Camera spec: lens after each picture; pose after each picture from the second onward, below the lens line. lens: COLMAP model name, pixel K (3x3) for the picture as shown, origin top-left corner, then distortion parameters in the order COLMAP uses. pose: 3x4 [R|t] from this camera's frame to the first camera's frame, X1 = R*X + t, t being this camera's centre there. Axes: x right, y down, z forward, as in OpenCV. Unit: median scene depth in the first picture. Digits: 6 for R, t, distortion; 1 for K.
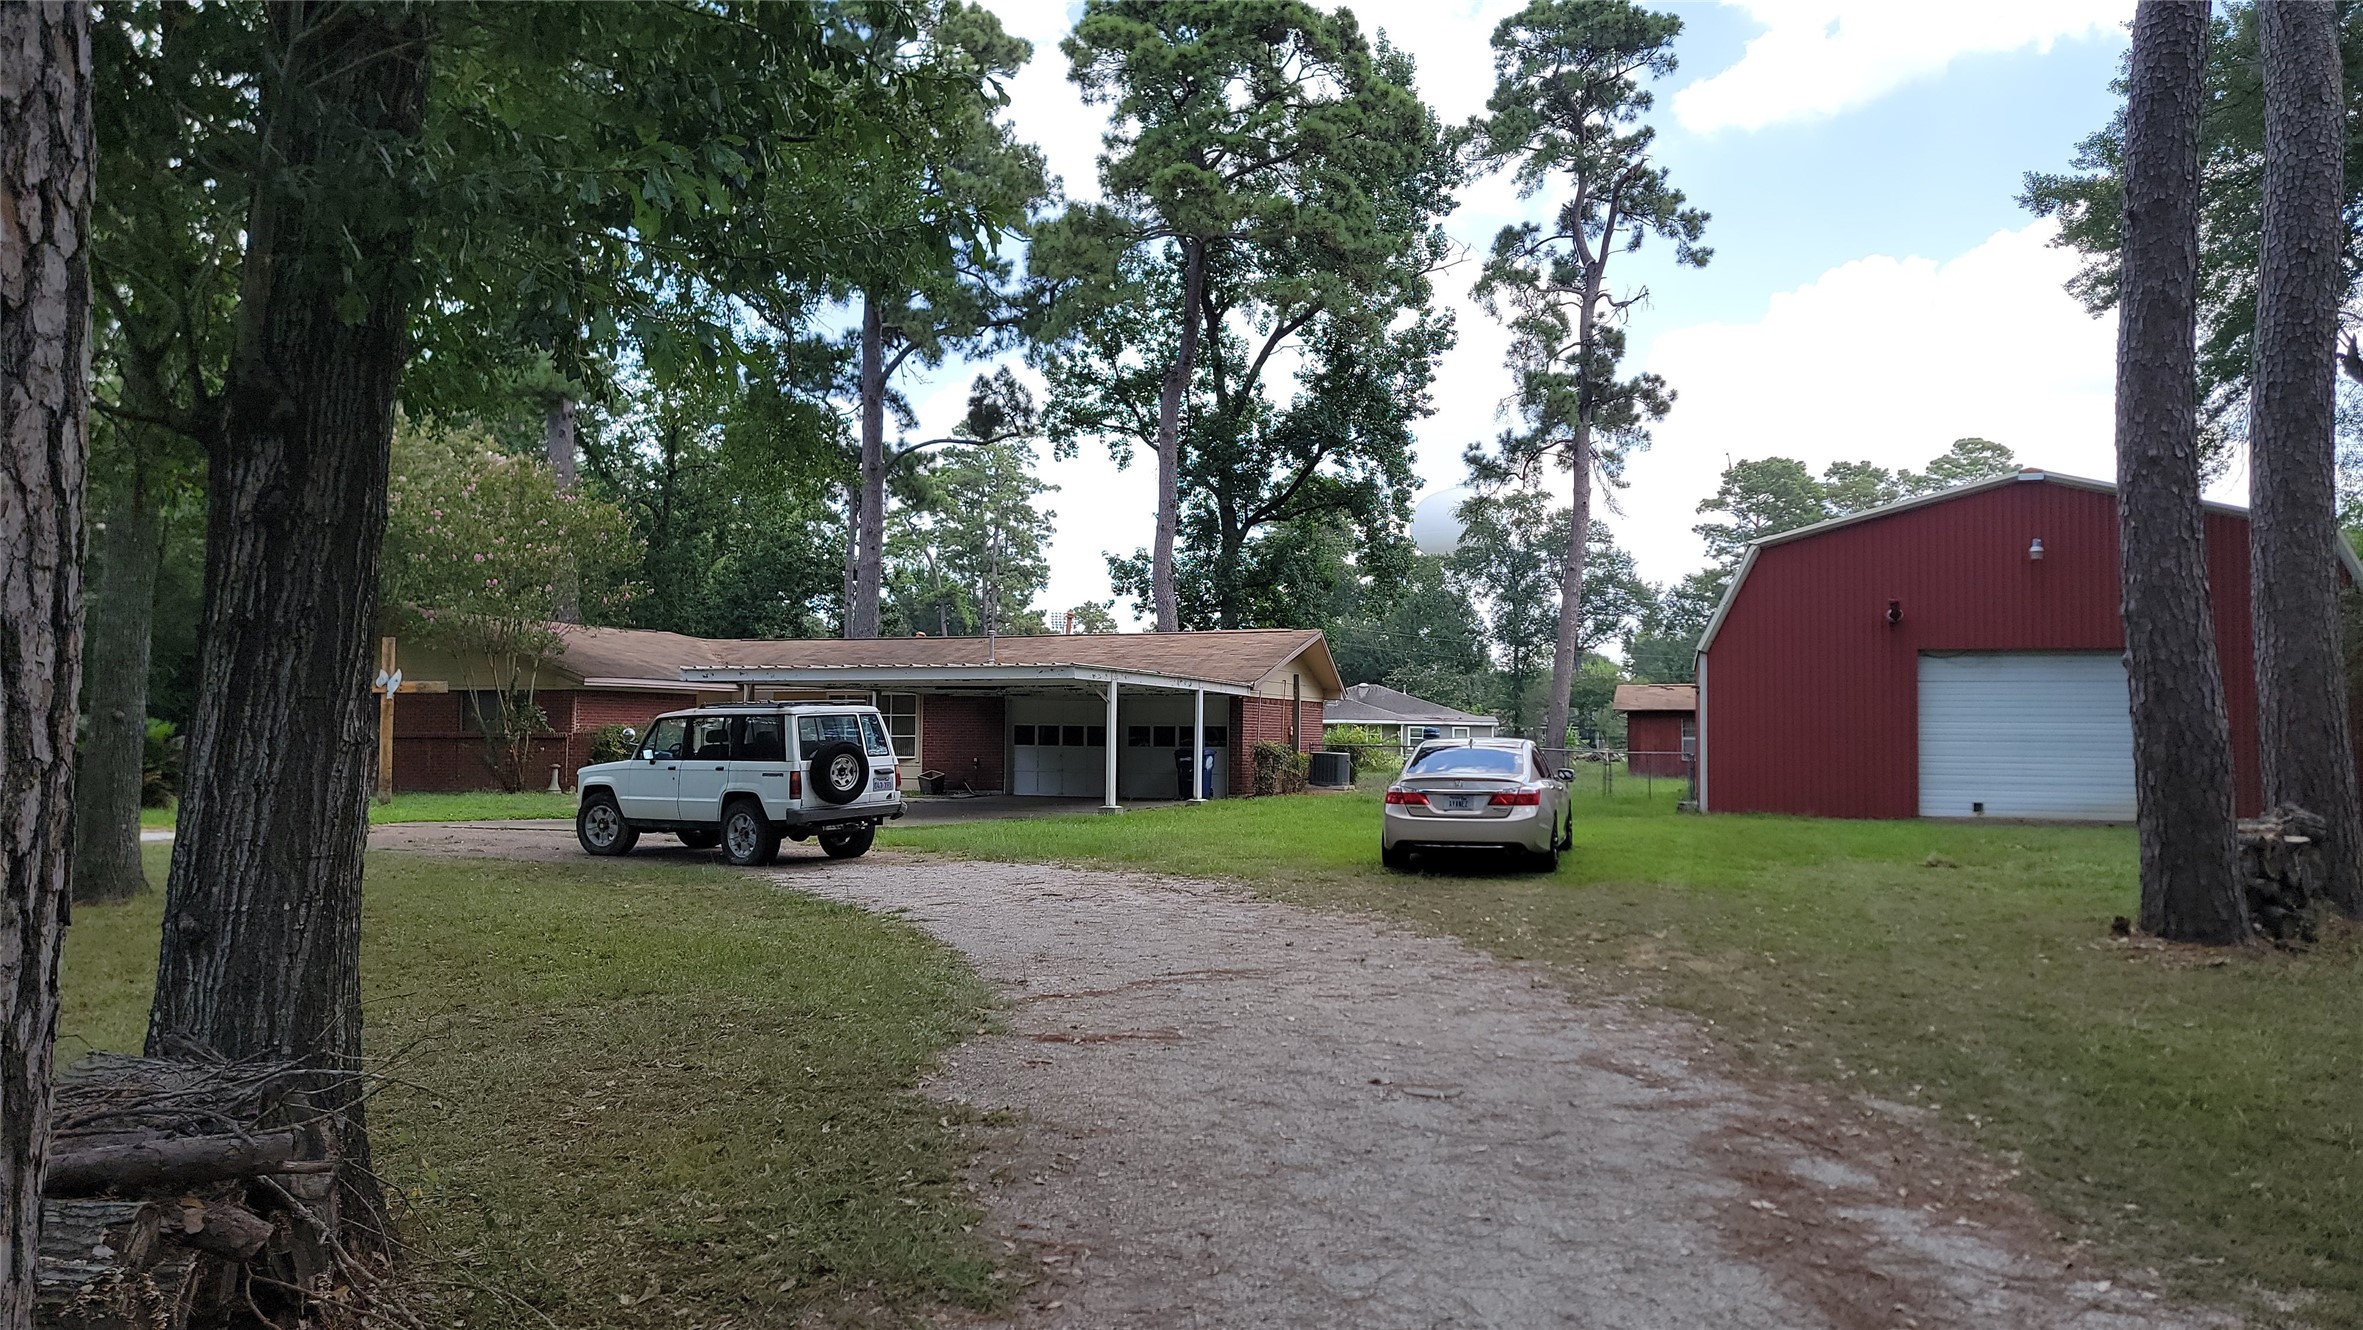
lens RADIAL K [[1660.2, 0, 1191.3], [0, 1660.2, 671.2], [0, 0, 1]] dist [0.096434, -0.068440]
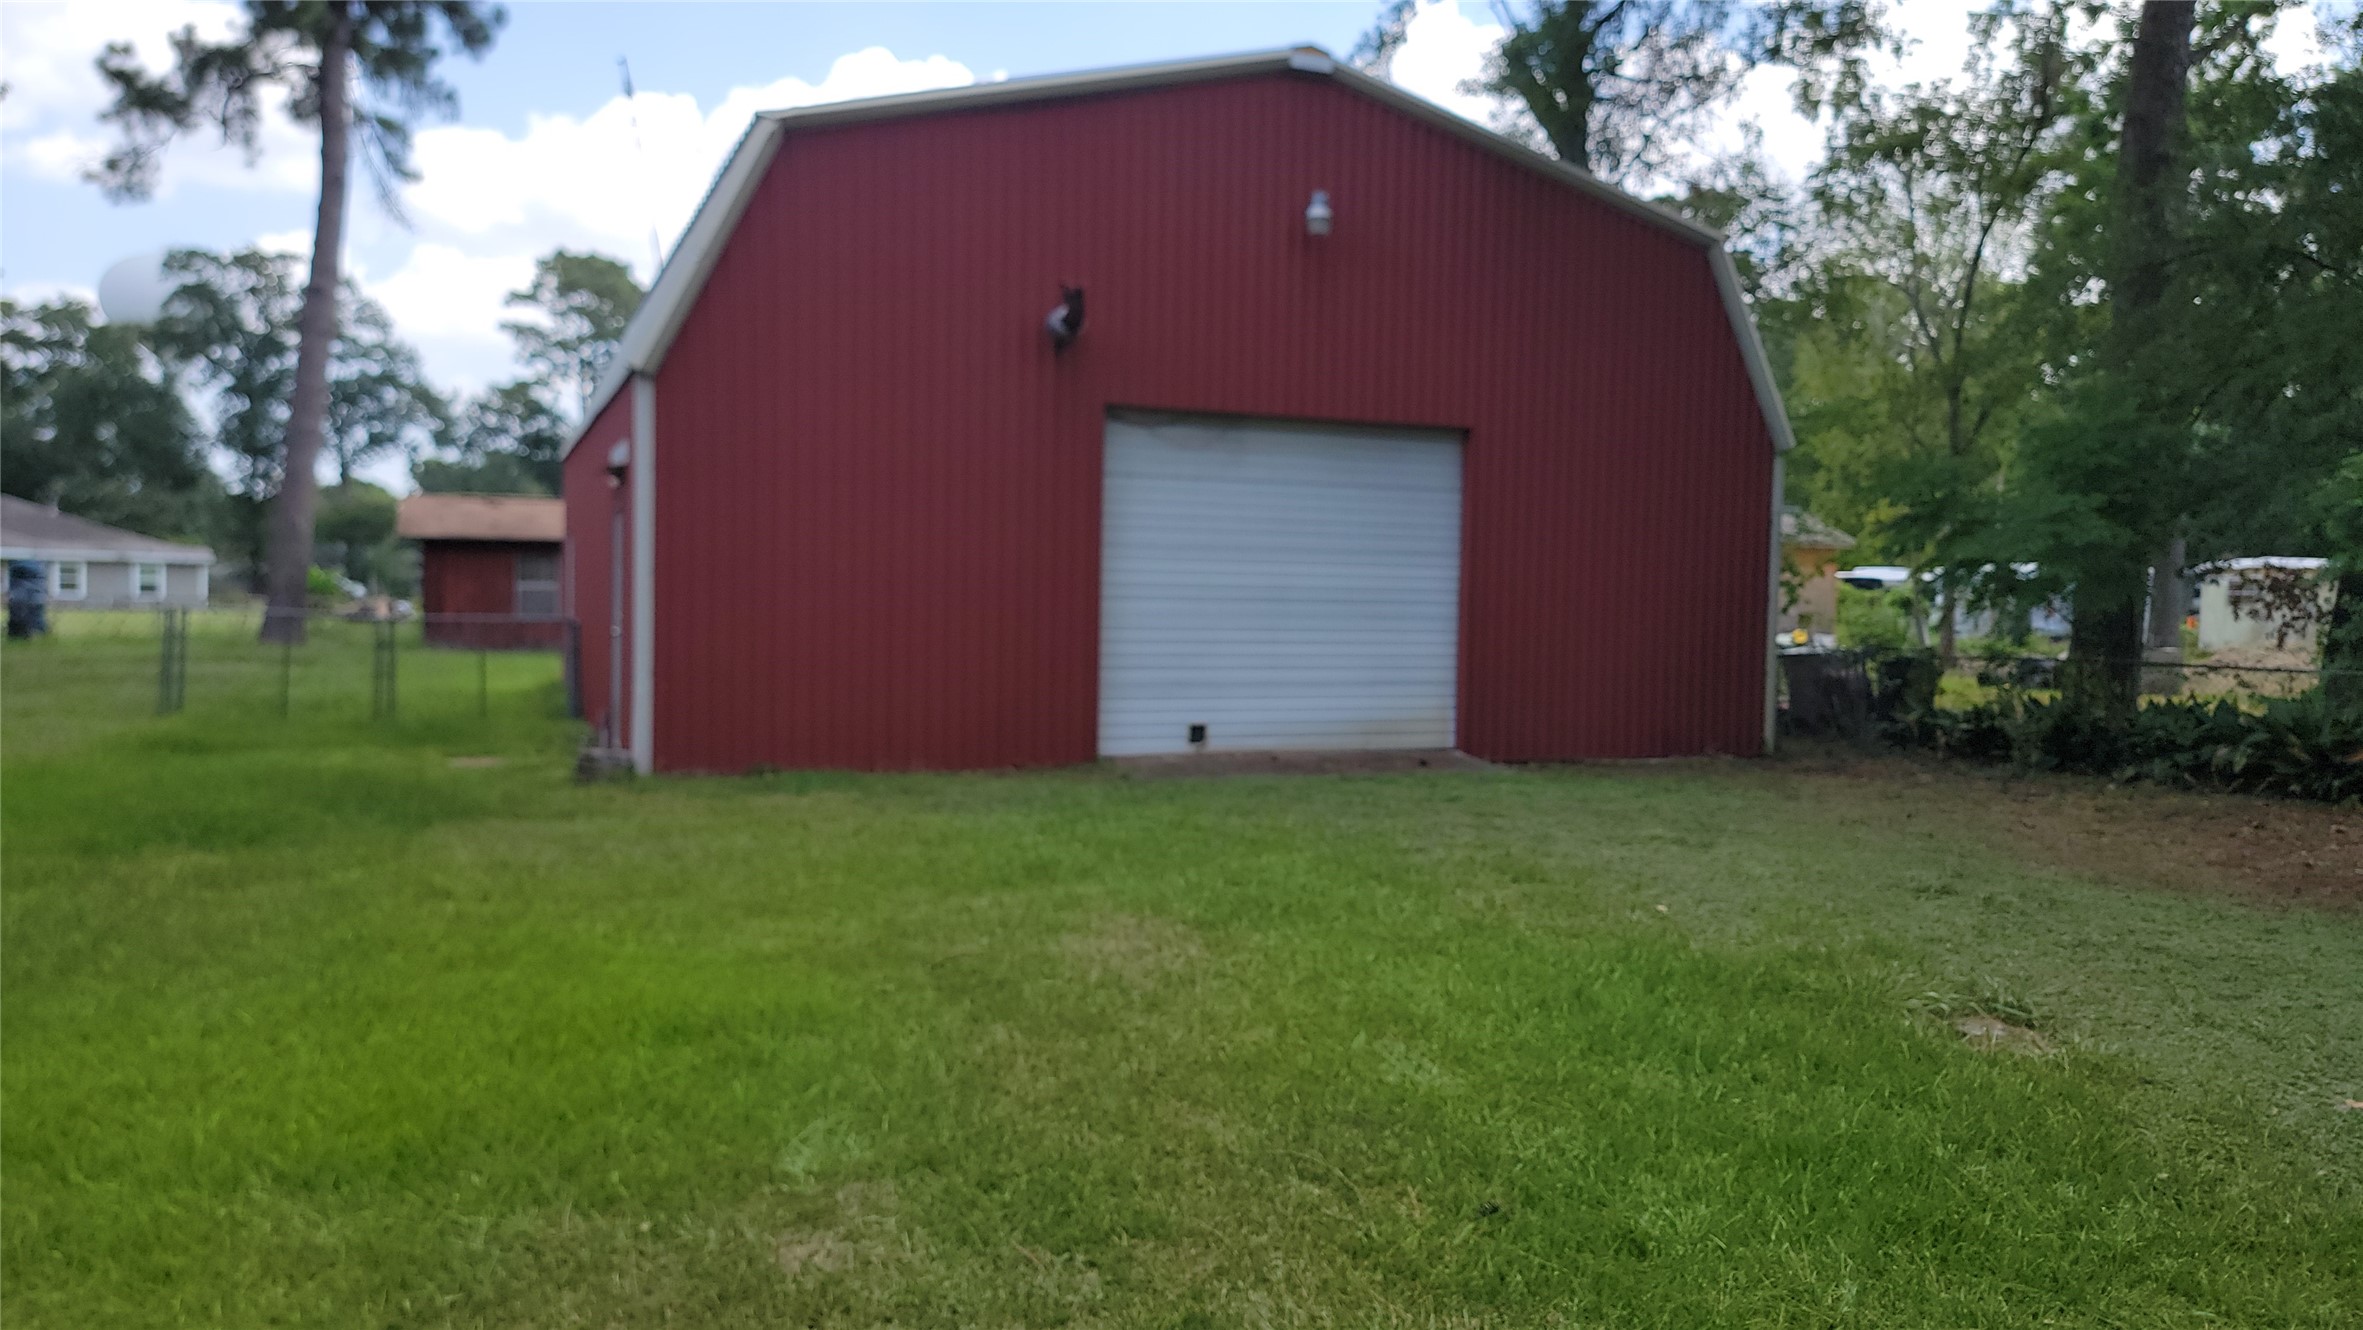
lens RADIAL K [[1660.2, 0, 1191.3], [0, 1660.2, 671.2], [0, 0, 1]] dist [0.096434, -0.068440]
pose [[0.772439, -0.020368, 0.634762, 0.128376], [-0.037986, 0.996214, 0.078191, 0.019949], [-0.633952, -0.084510, 0.768741, 0.518503]]
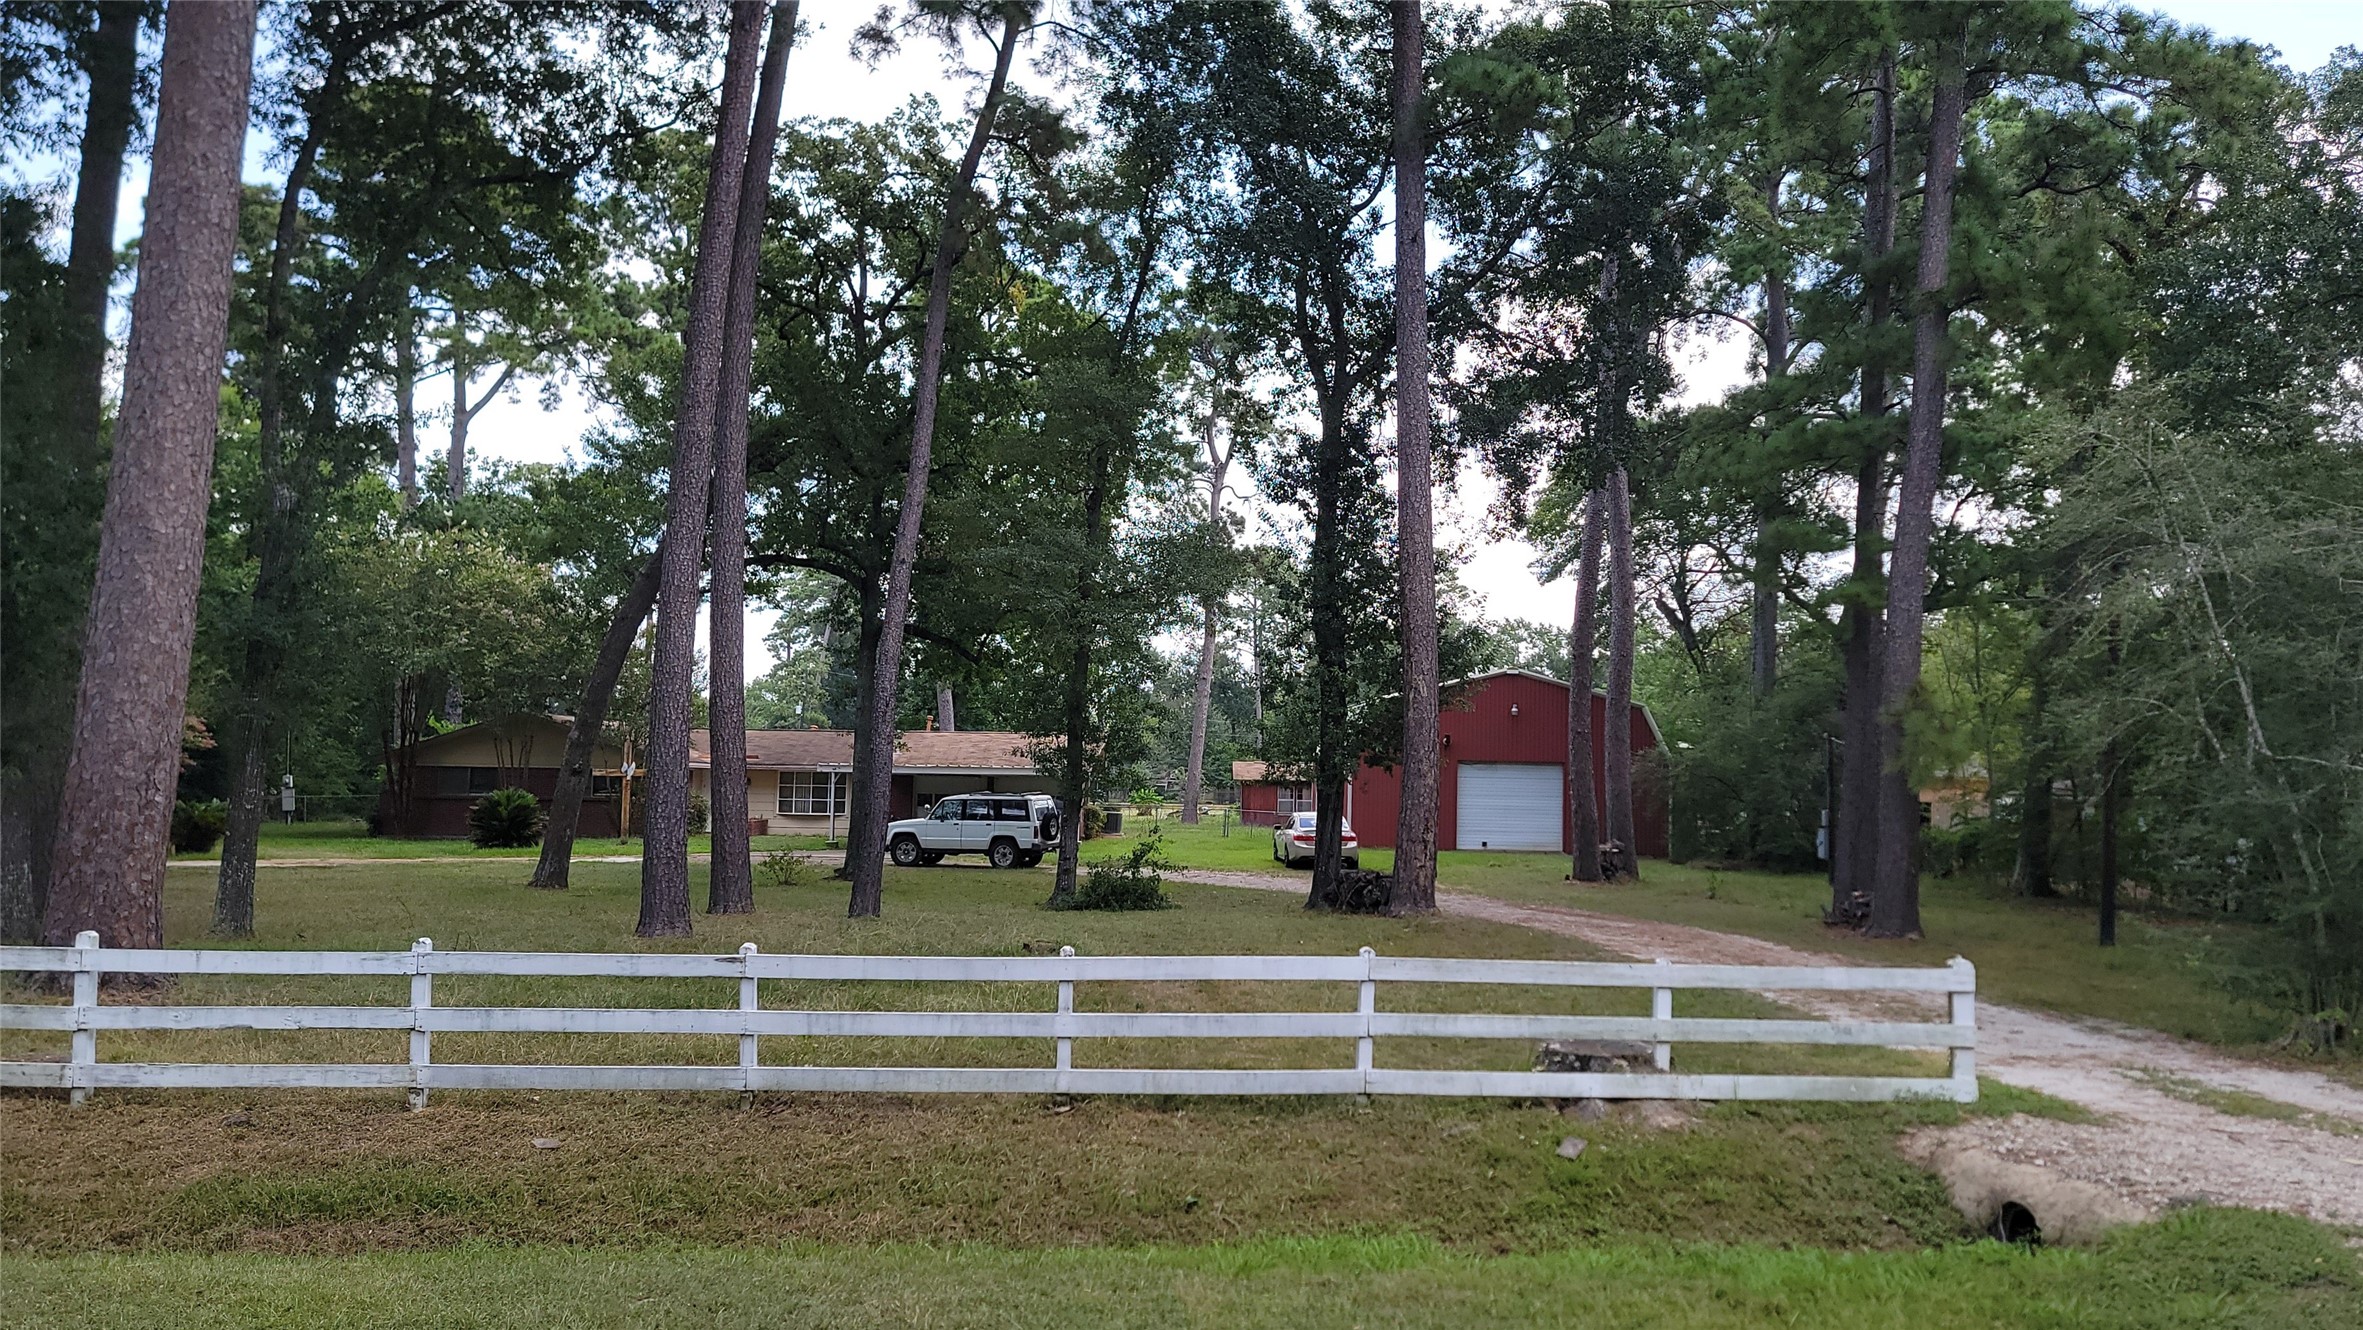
lens RADIAL K [[1844.3, 0, 1174.9], [0, 1844.3, 722.9], [0, 0, 1]] dist [0.002900, -0.105074]
pose [[0.948904, 0.019962, 0.314932, -0.424700], [-0.022654, 0.999731, 0.004889, -0.047701], [-0.314750, -0.011774, 0.949102, -0.697630]]
